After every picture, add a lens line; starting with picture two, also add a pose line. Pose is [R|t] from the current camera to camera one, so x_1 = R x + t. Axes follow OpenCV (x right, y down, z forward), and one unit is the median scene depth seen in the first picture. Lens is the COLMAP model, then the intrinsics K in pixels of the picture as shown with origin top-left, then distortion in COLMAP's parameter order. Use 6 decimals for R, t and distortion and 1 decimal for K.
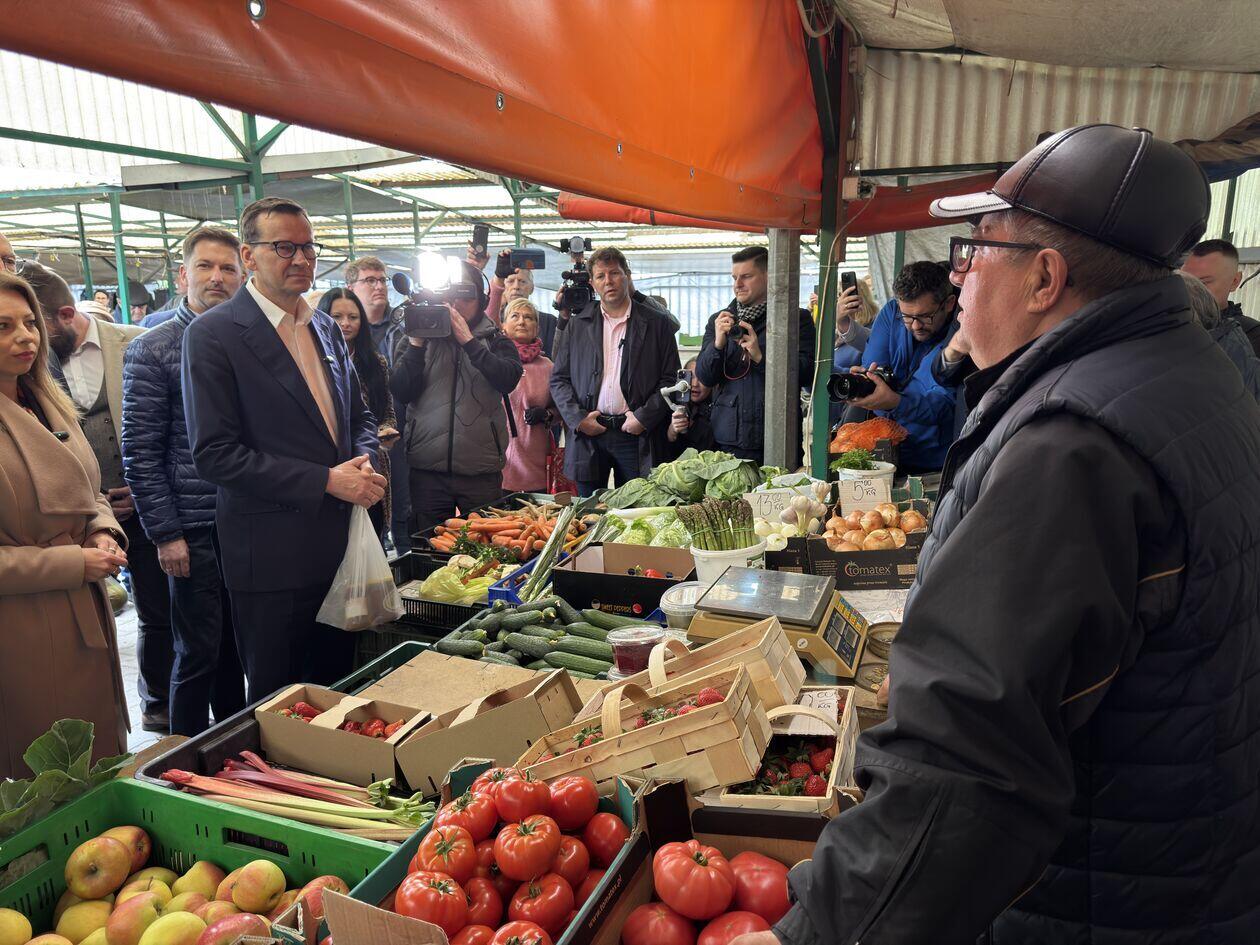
lens RADIAL K [[877.9, 0, 630.8], [0, 877.9, 499.5], [0, 0, 1]] dist [0.089296, -0.117966]
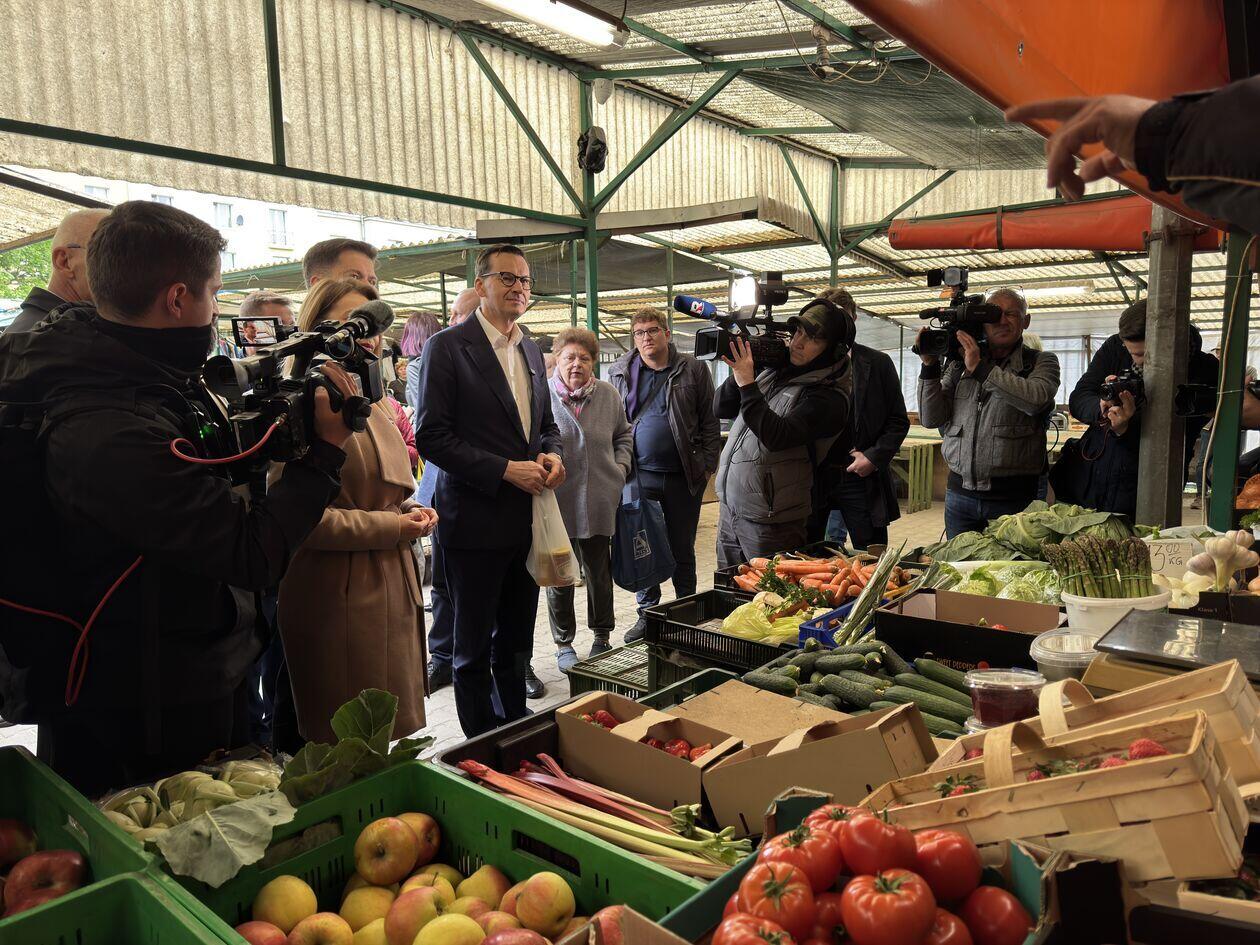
lens RADIAL K [[877.9, 0, 630.8], [0, 877.9, 499.5], [0, 0, 1]] dist [0.089296, -0.117966]
pose [[0.946775, 0.040749, -0.319305, -0.051994], [-0.071415, 0.993825, -0.084923, 0.072036], [0.313873, 0.103206, 0.943839, 0.112809]]
